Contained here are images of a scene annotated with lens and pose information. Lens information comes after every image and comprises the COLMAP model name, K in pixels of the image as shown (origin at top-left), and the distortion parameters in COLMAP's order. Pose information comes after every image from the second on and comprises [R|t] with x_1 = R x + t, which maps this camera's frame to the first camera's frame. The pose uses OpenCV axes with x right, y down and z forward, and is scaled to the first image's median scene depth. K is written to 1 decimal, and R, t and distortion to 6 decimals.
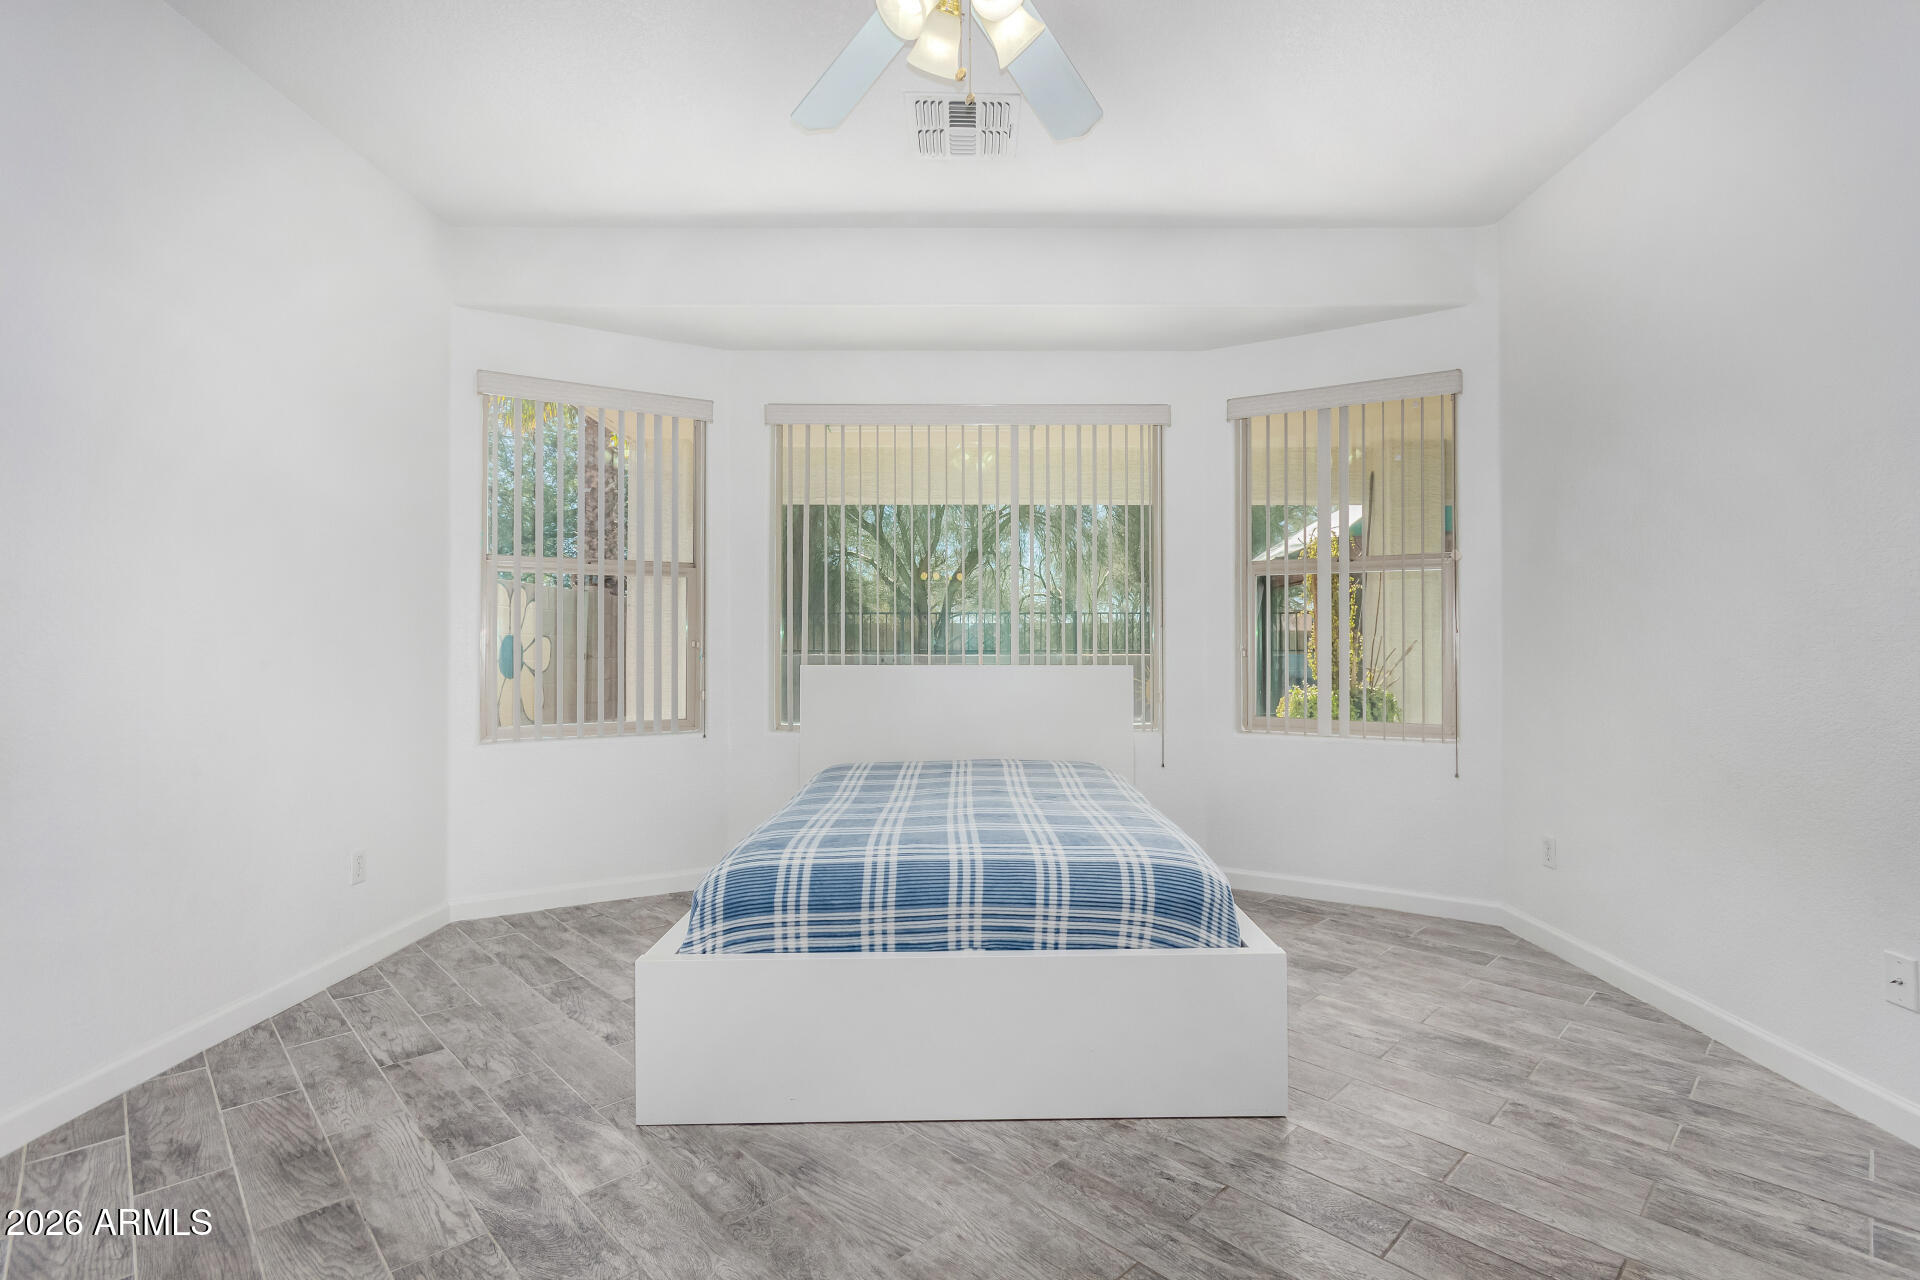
lens RADIAL K [[931.7, 0, 979.6], [0, 931.7, 652.4], [0, 0, 1]] dist [0.002247, 0.000966]
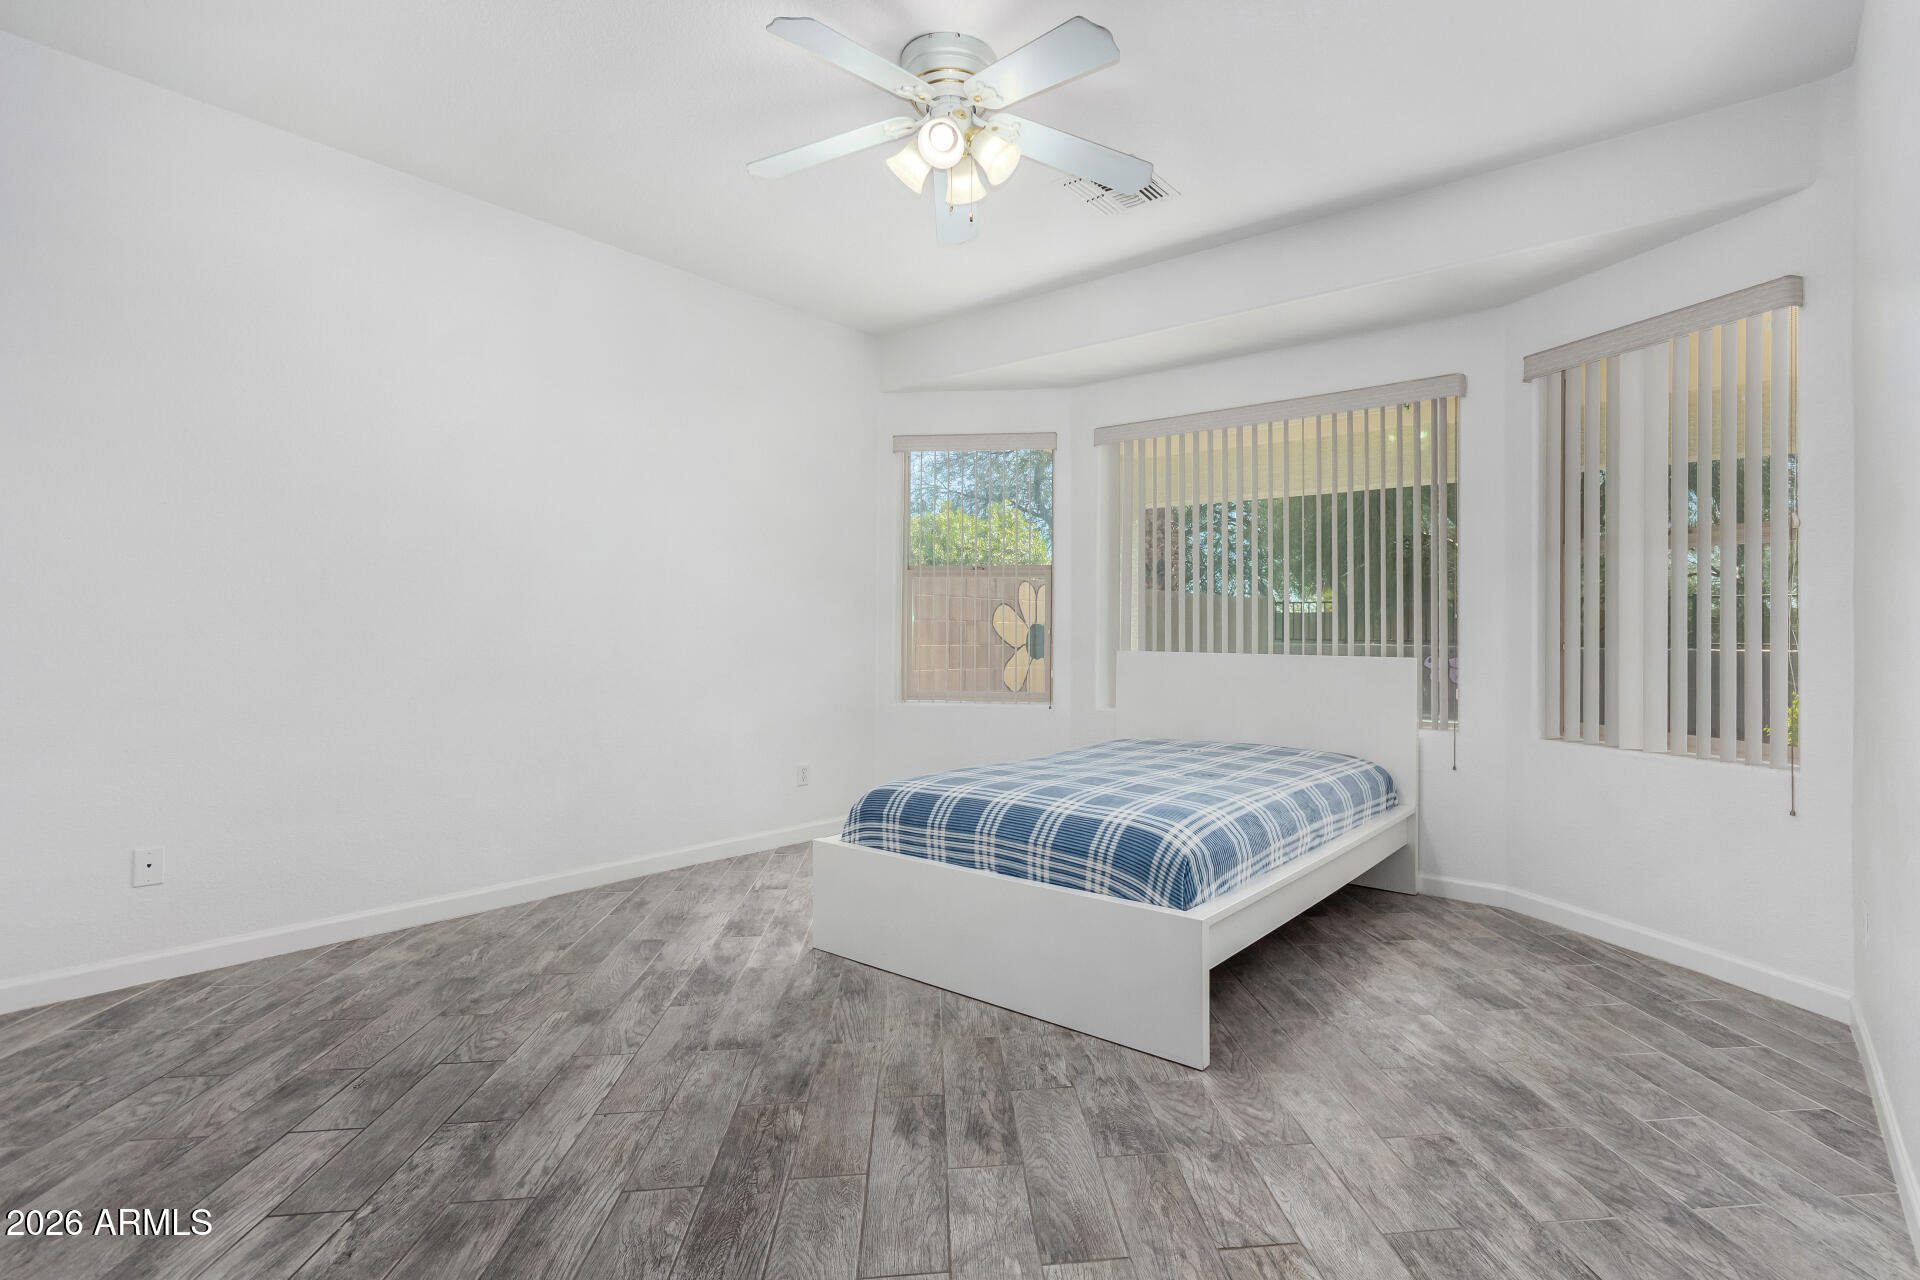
lens RADIAL K [[931.7, 0, 979.6], [0, 931.7, 652.4], [0, 0, 1]] dist [0.002247, 0.000966]
pose [[0.770860, 0.019480, -0.636707, 0.792104], [-0.012589, 0.999803, 0.015348, -0.000928], [0.636880, -0.003815, 0.770953, 0.003580]]
